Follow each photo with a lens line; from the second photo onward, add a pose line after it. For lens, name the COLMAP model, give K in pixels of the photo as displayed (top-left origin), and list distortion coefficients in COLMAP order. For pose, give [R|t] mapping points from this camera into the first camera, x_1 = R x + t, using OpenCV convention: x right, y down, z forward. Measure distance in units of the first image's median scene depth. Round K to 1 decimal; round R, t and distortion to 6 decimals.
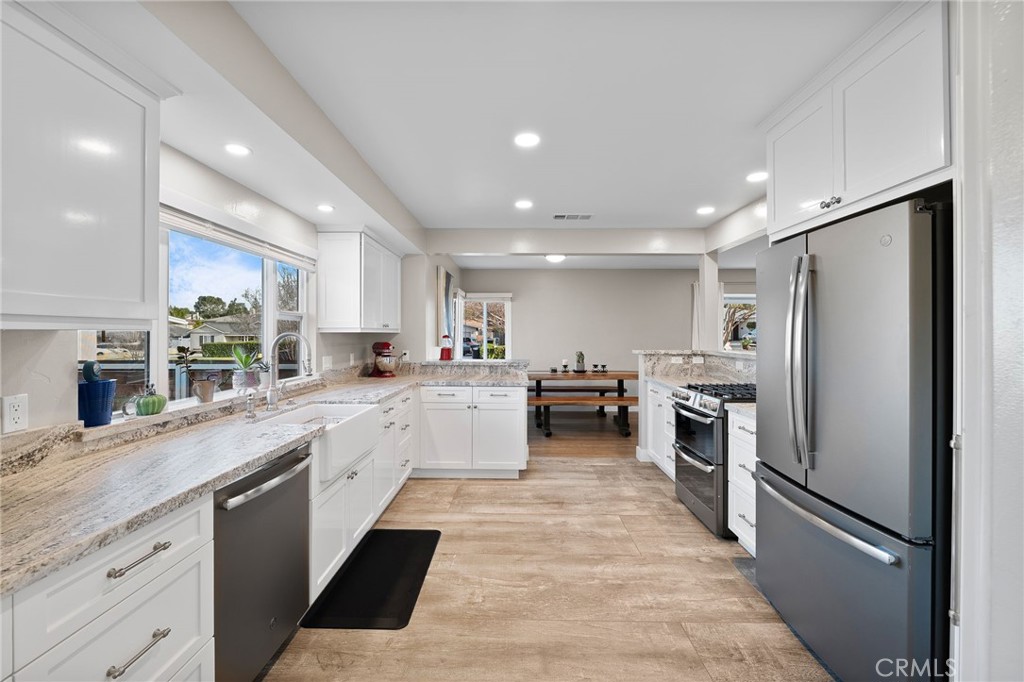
lens RADIAL K [[416.8, 0, 507.9], [0, 416.8, 334.6], [0, 0, 1]] dist [-0.009227, 0.000218]
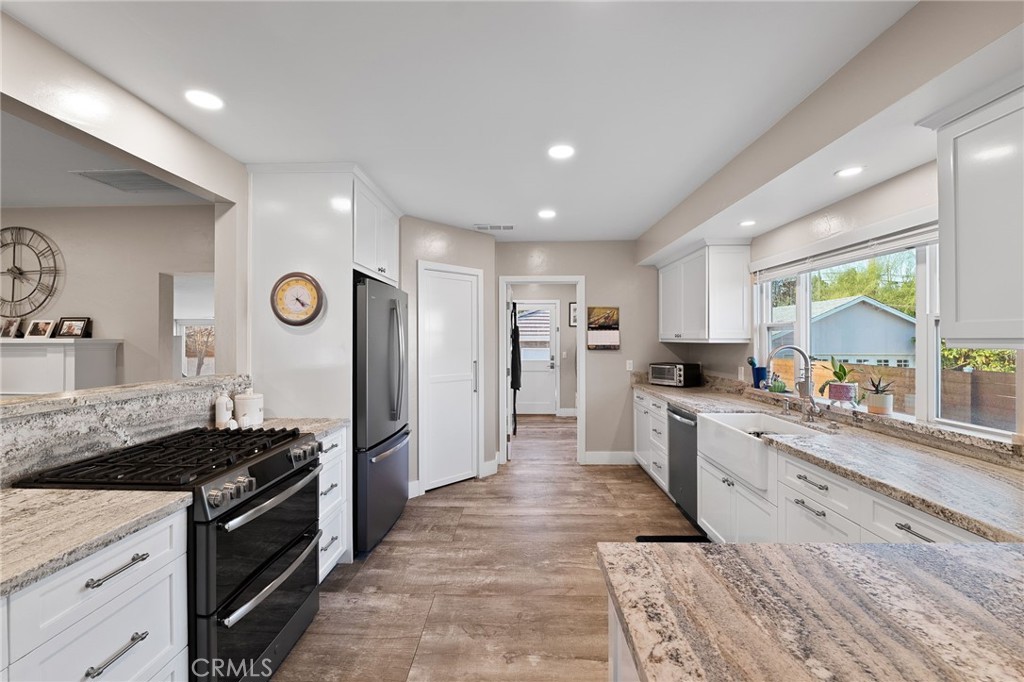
lens RADIAL K [[416.8, 0, 509.9], [0, 416.8, 339.8], [0, 0, 1]] dist [-0.009227, 0.000218]
pose [[-0.999993, -0.000158, 0.003736, 0.154936], [-0.000137, 0.999985, 0.005452, -0.022650], [-0.003737, 0.005451, -0.999978, 1.870177]]
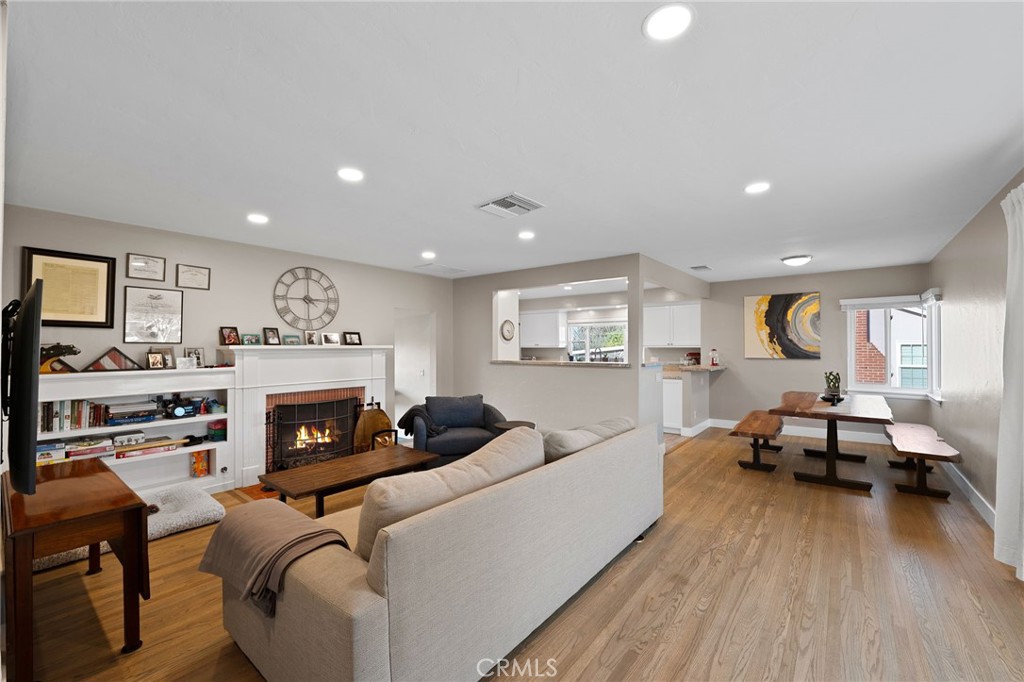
lens RADIAL K [[416.8, 0, 513.2], [0, 416.8, 341.5], [0, 0, 1]] dist [-0.009227, 0.000218]
pose [[-0.605006, -0.008435, -0.796176, 2.695964], [0.002364, 0.999920, -0.012389, -0.013274], [0.796217, -0.009377, -0.604938, 2.452585]]
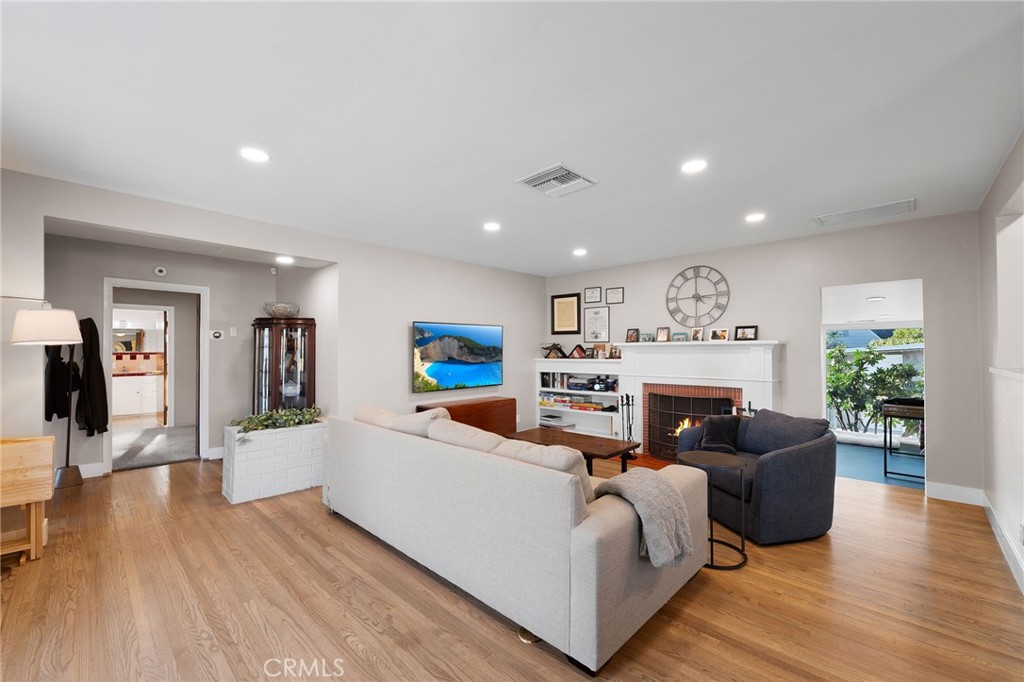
lens RADIAL K [[416.8, 0, 510.9], [0, 416.8, 347.0], [0, 0, 1]] dist [-0.009227, 0.000218]
pose [[-0.739080, 0.007943, 0.673571, 1.077691], [0.004355, 0.999966, -0.007013, 0.012915], [-0.673603, -0.002250, -0.739090, 2.592750]]
